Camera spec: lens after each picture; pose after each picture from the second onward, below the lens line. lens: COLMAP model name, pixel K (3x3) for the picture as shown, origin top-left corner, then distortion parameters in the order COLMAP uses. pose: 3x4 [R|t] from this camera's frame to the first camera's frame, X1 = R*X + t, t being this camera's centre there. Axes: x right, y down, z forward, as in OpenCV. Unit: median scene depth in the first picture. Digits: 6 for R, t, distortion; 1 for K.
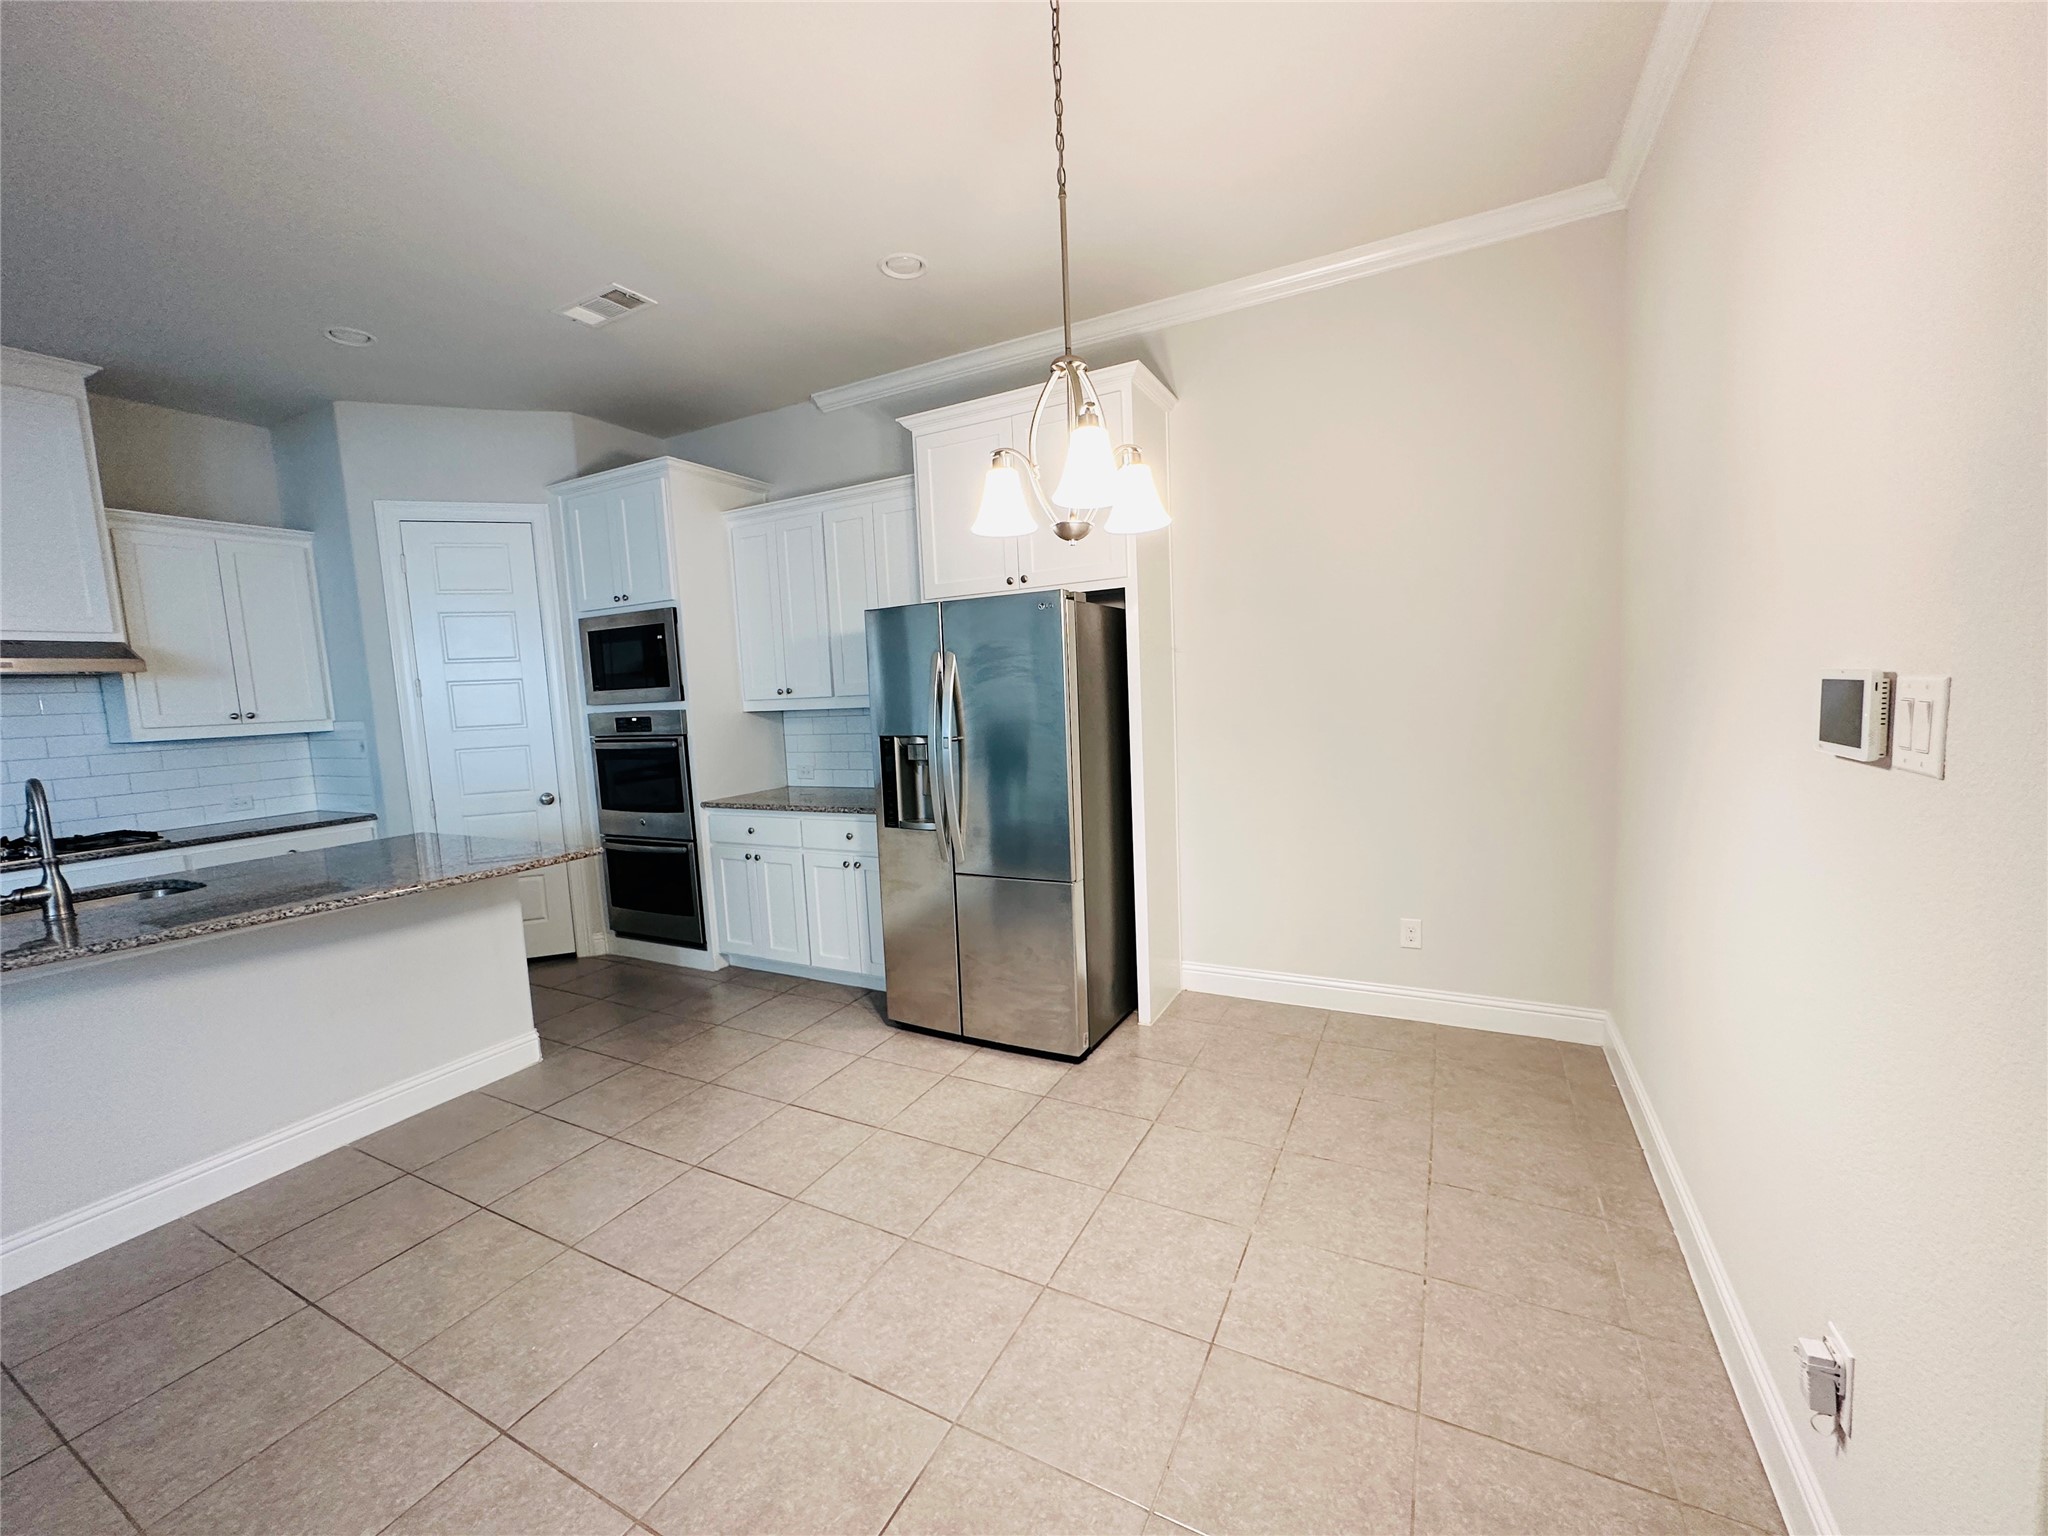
lens RADIAL K [[818.6, 0, 1025.9], [0, 818.6, 773.7], [0, 0, 1]] dist [-0.003035, 0.000841]
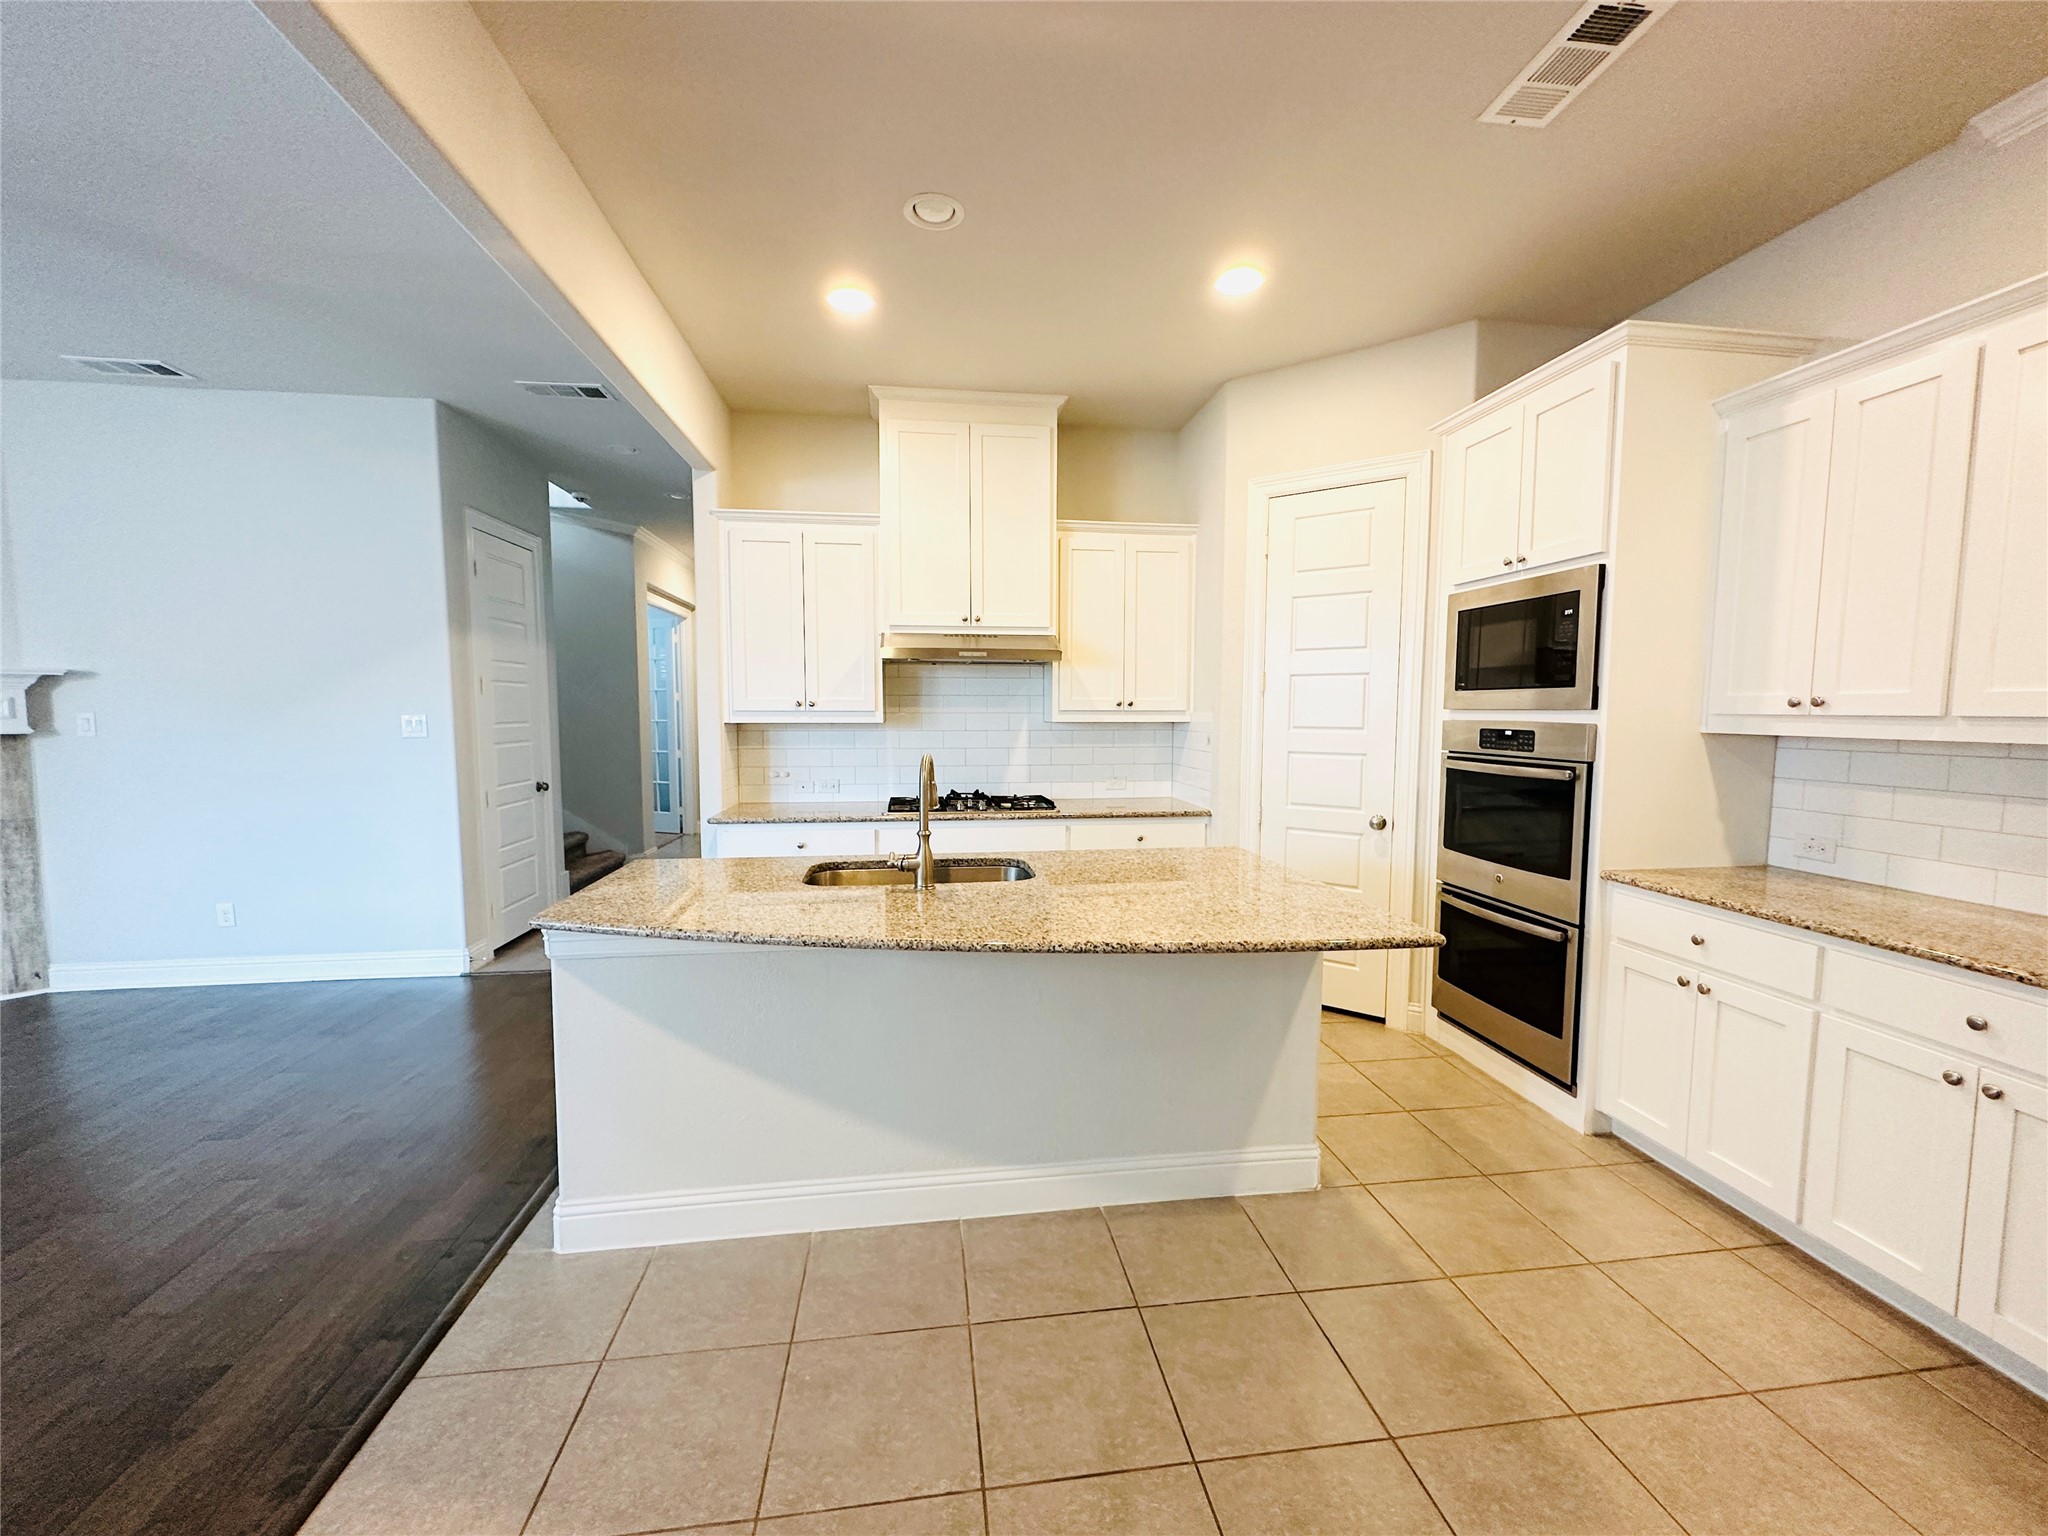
lens RADIAL K [[818.6, 0, 1026.2], [0, 818.6, 770.2], [0, 0, 1]] dist [-0.003035, 0.000841]
pose [[0.580015, 0.108712, -0.807319, -0.151434], [-0.116520, 0.991936, 0.049860, -0.021550], [0.806229, 0.065149, 0.588005, 0.259975]]
